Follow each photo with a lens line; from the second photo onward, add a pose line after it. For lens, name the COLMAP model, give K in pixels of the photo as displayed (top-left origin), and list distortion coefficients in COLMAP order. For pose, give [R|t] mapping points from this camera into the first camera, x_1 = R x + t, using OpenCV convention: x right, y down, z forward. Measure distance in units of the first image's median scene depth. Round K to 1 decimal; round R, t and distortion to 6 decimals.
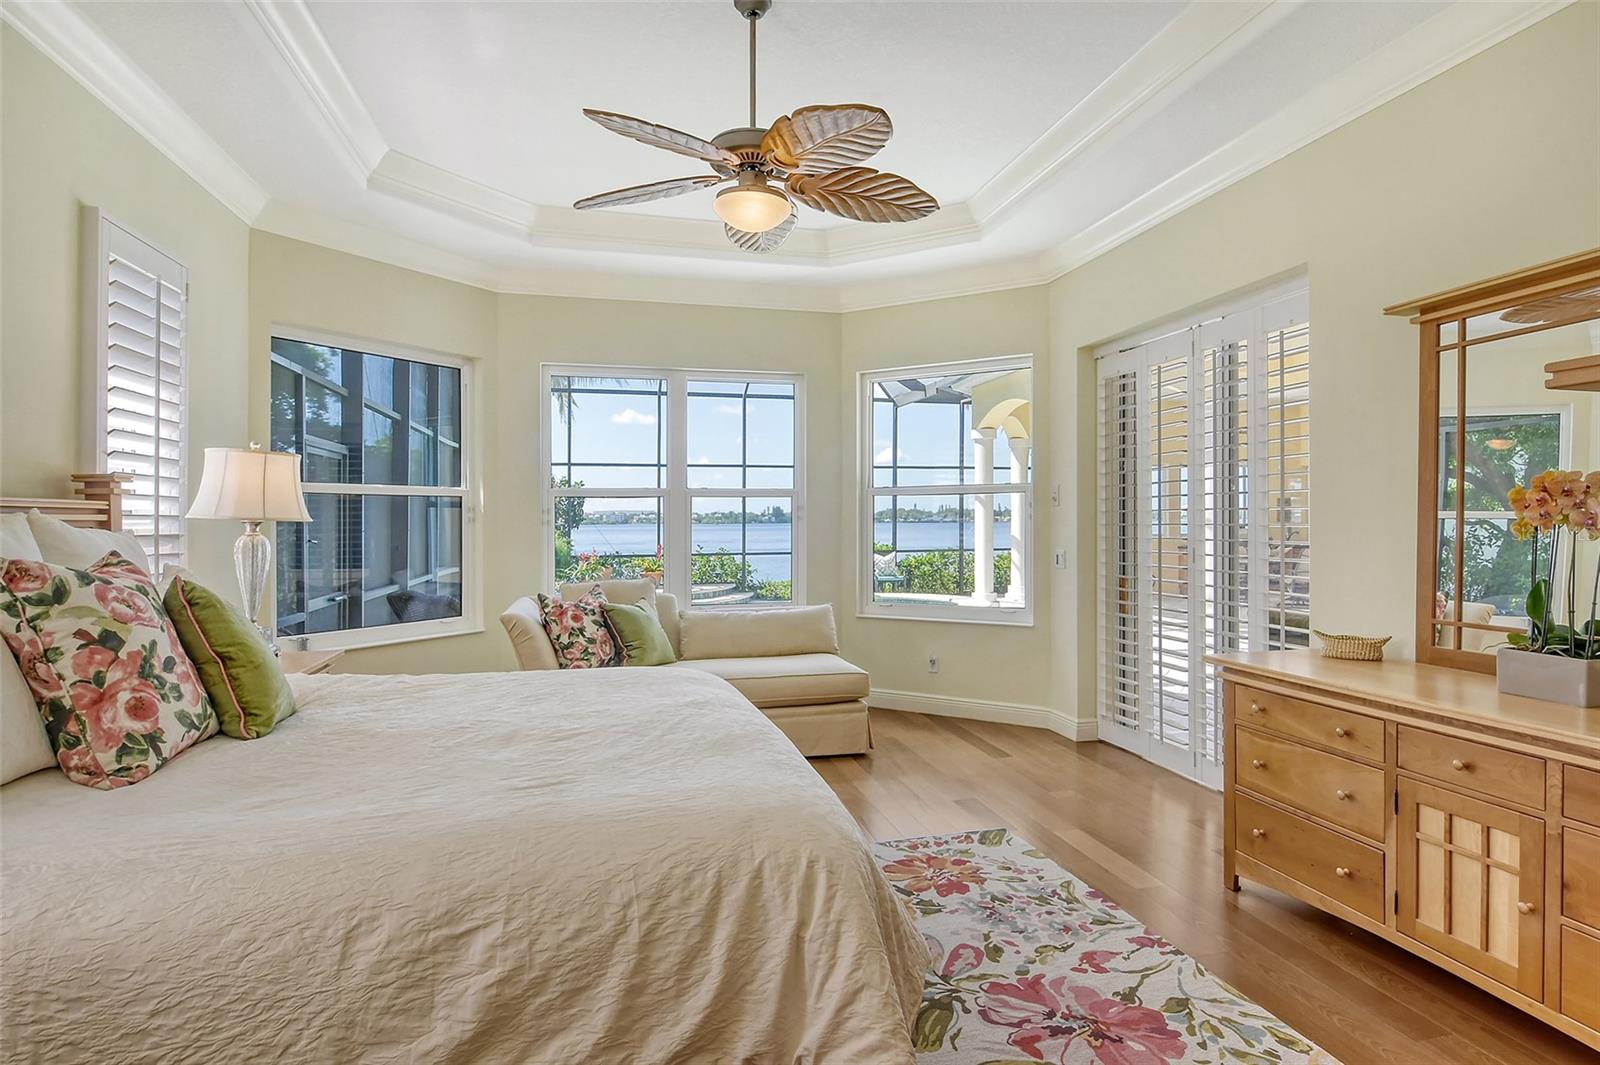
lens RADIAL K [[827.4, 0, 827.7], [0, 827.4, 538.8], [0, 0, 1]] dist [0.015575, -0.025849]
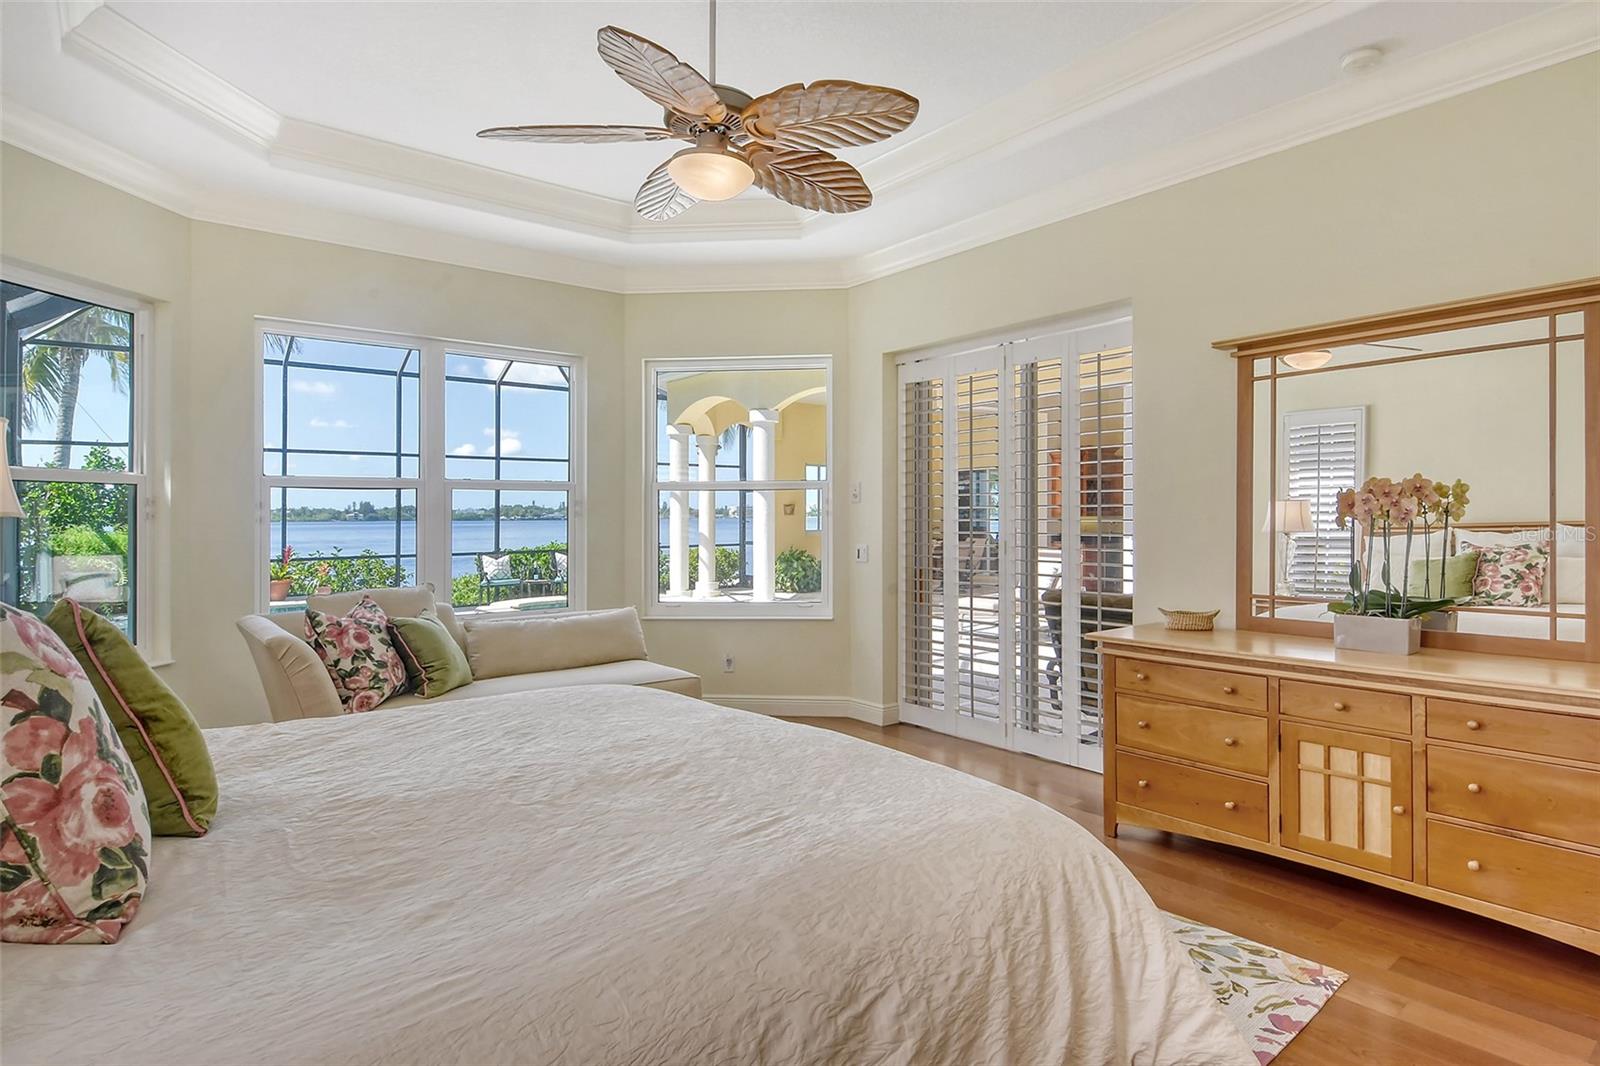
lens RADIAL K [[837.2, 0, 800.0], [0, 837.2, 533.0], [0, 0, 1]] dist [0.023318, -0.027319]
pose [[0.909101, -0.007921, 0.416499, -0.510672], [0.009733, 0.999950, -0.002227, 0.000342], [-0.416461, 0.006078, 0.909133, 0.156122]]
